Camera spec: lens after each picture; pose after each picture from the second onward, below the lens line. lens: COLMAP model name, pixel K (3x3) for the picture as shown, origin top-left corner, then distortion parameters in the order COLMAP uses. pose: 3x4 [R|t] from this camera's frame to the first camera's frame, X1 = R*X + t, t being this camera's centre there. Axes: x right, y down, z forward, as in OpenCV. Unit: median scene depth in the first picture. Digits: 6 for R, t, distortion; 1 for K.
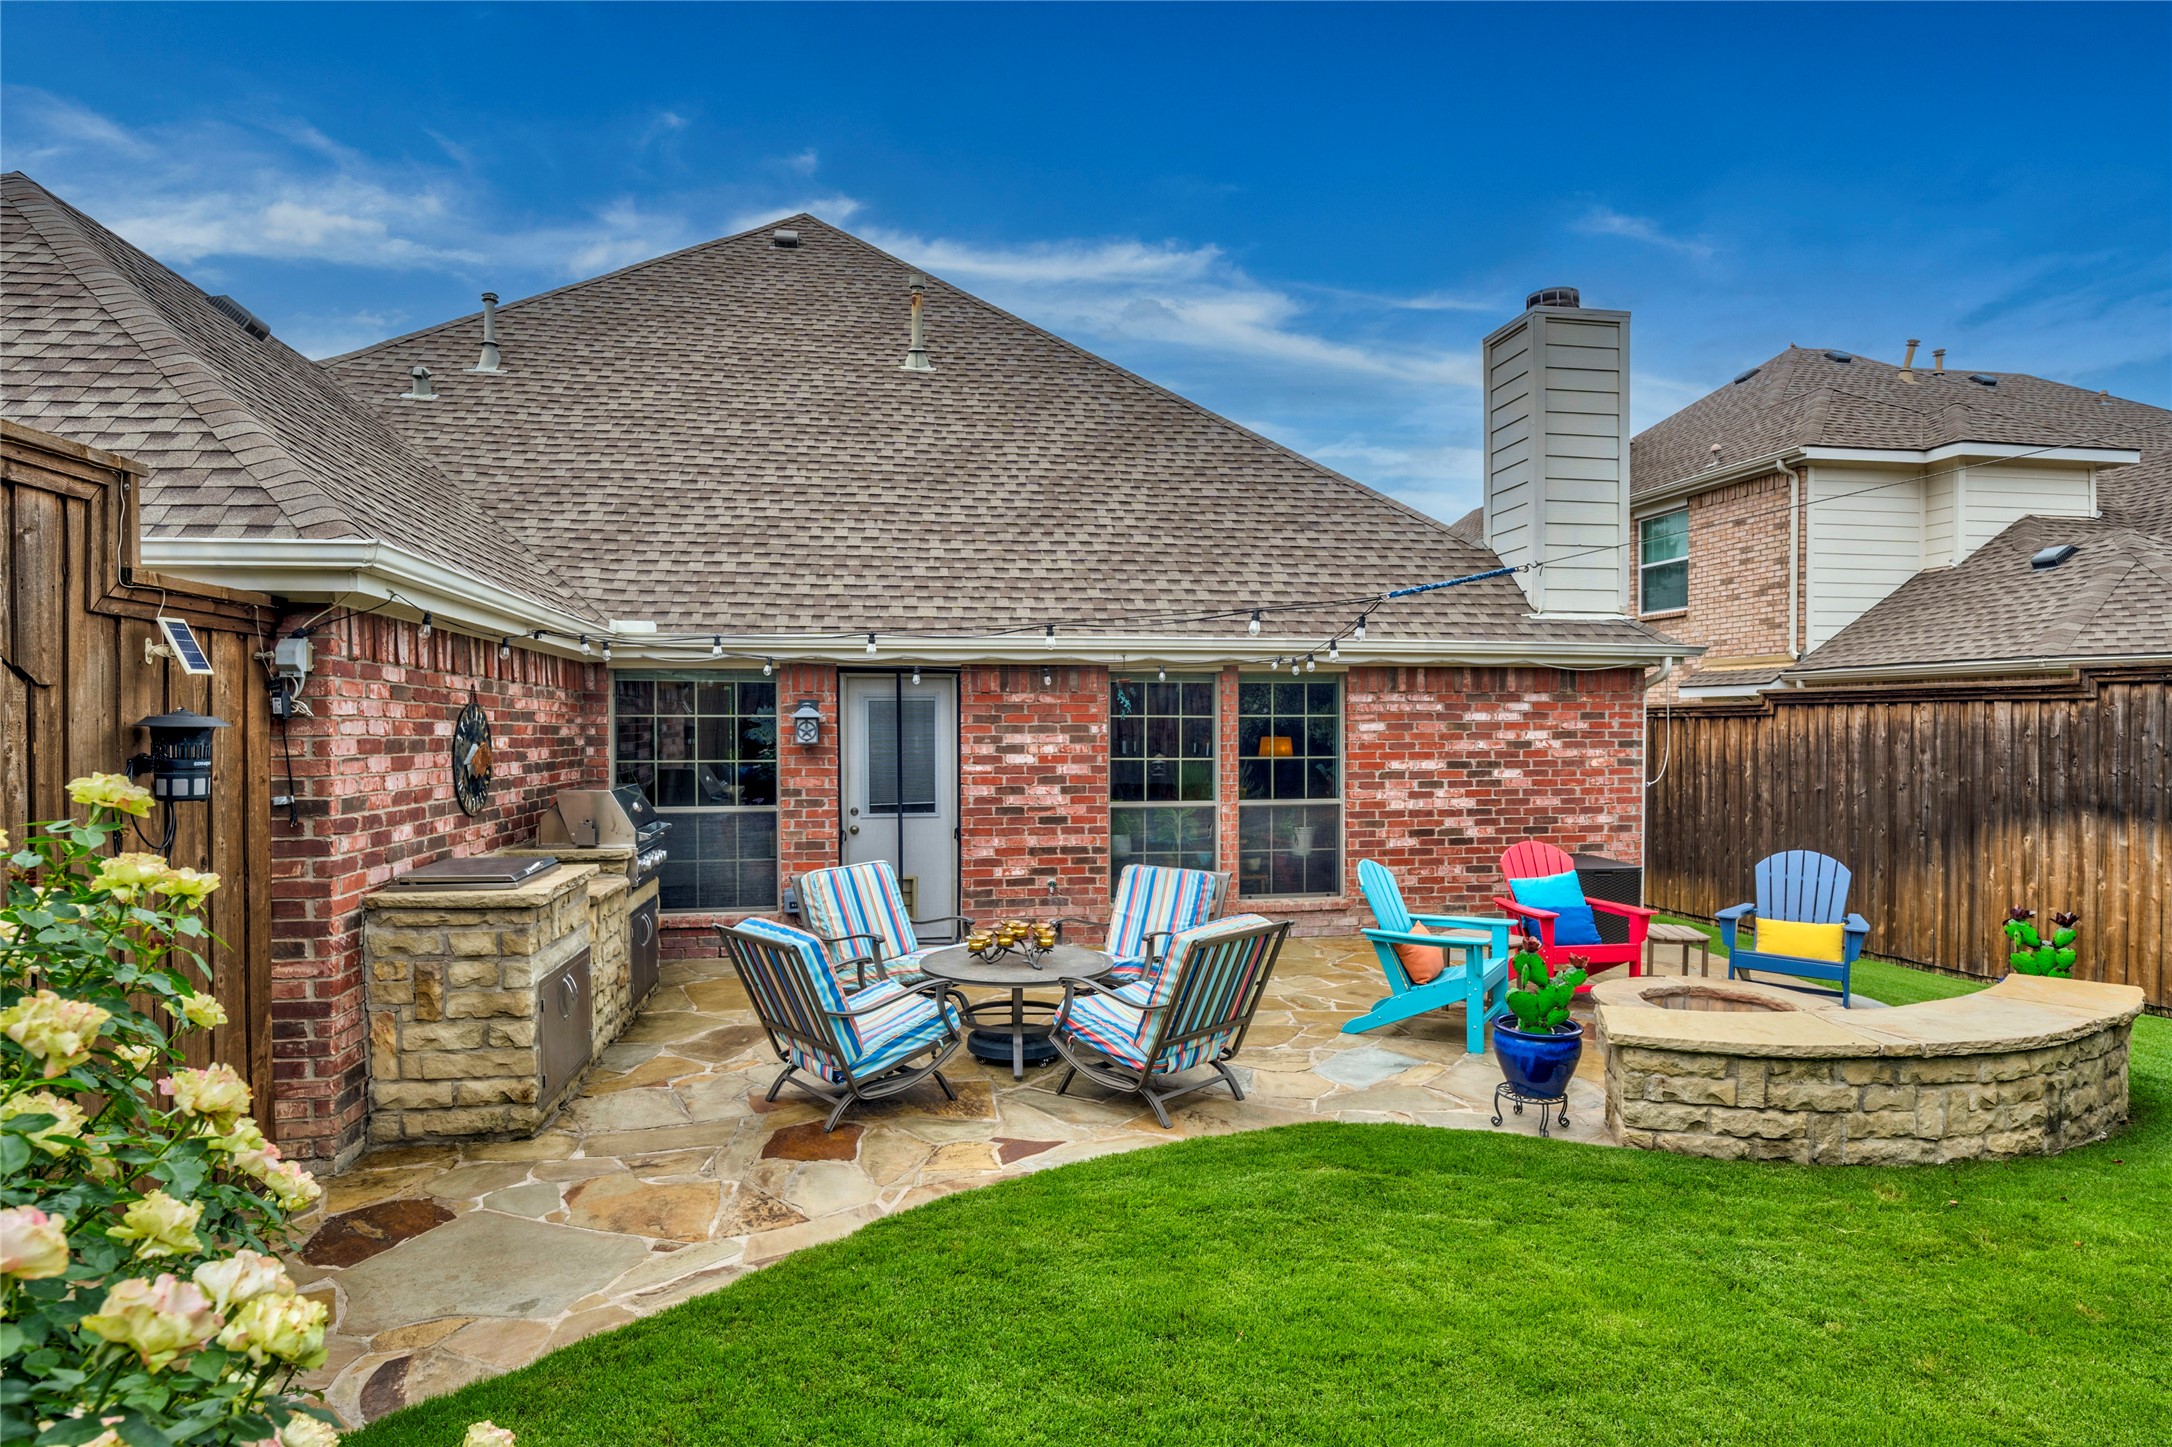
lens RADIAL K [[1183.6, 0, 1079.1], [0, 1183.6, 729.8], [0, 0, 1]] dist [-0.007355, -0.007257]
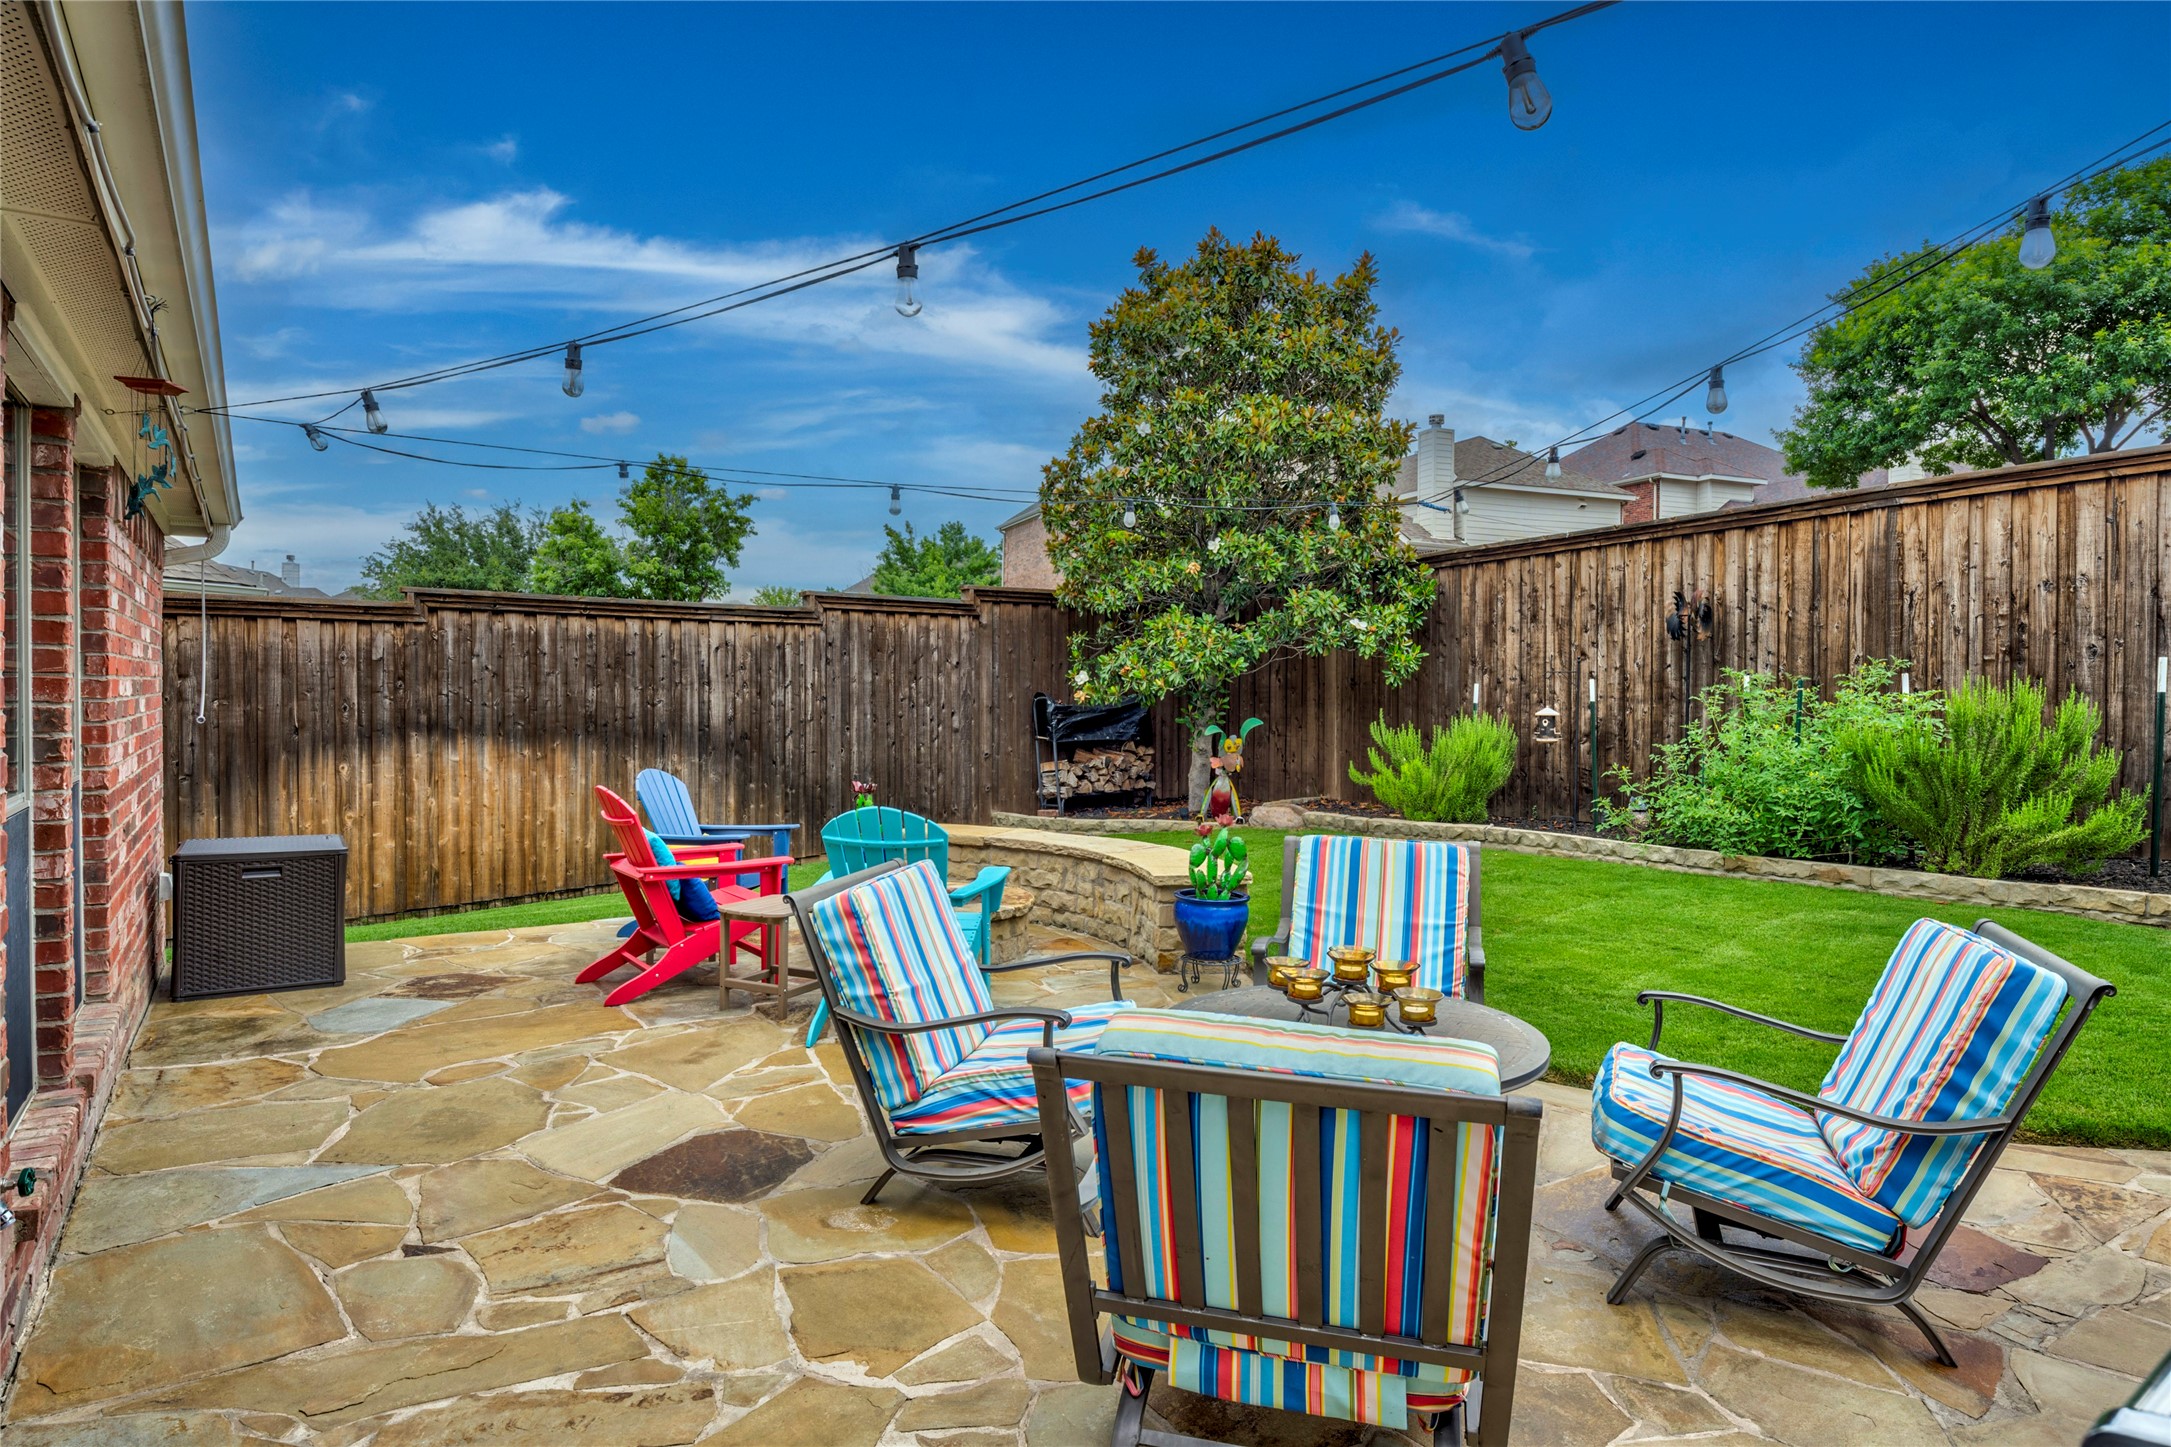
lens RADIAL K [[1183.0, 0, 1084.7], [0, 1183.0, 704.0], [0, 0, 1]] dist [-0.007355, -0.007257]
pose [[-0.428959, -0.010703, 0.903261, -0.319518], [0.001633, 0.999919, 0.012623, 0.032177], [-0.903322, 0.006890, -0.428907, 0.898659]]
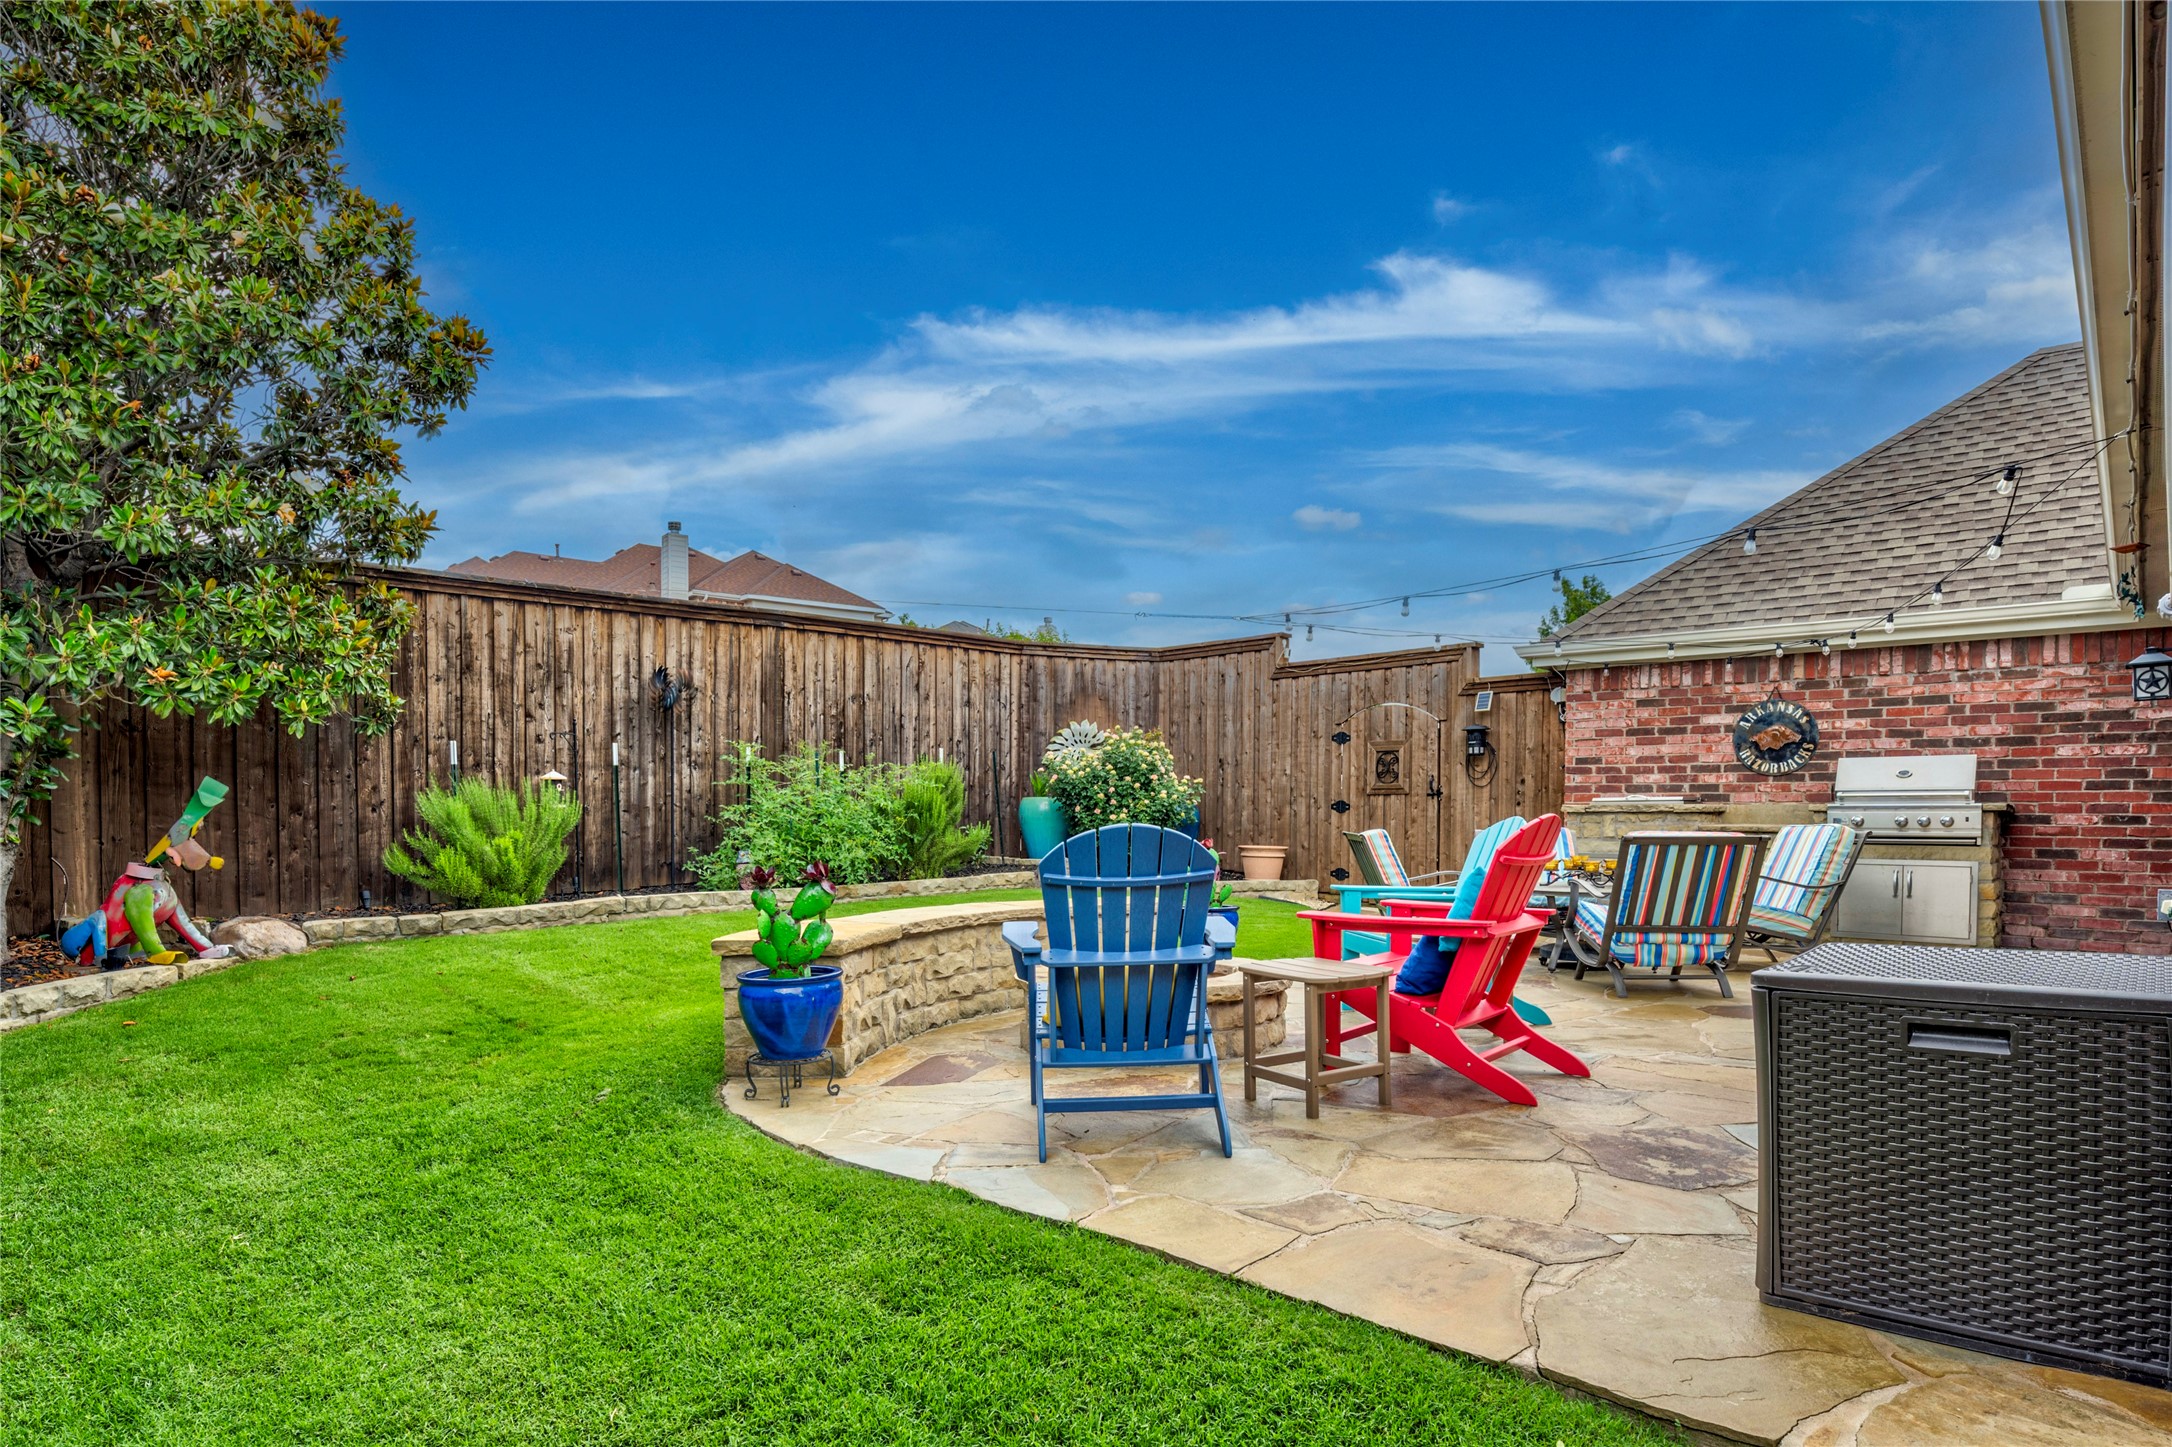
lens RADIAL K [[1183.6, 0, 1078.0], [0, 1183.6, 834.8], [0, 0, 1]] dist [-0.007355, -0.007257]
pose [[-0.782094, 0.010995, -0.623063, 0.750555], [-0.002849, 0.999771, 0.021219, 0.080908], [0.623153, 0.018370, -0.781884, 1.103768]]
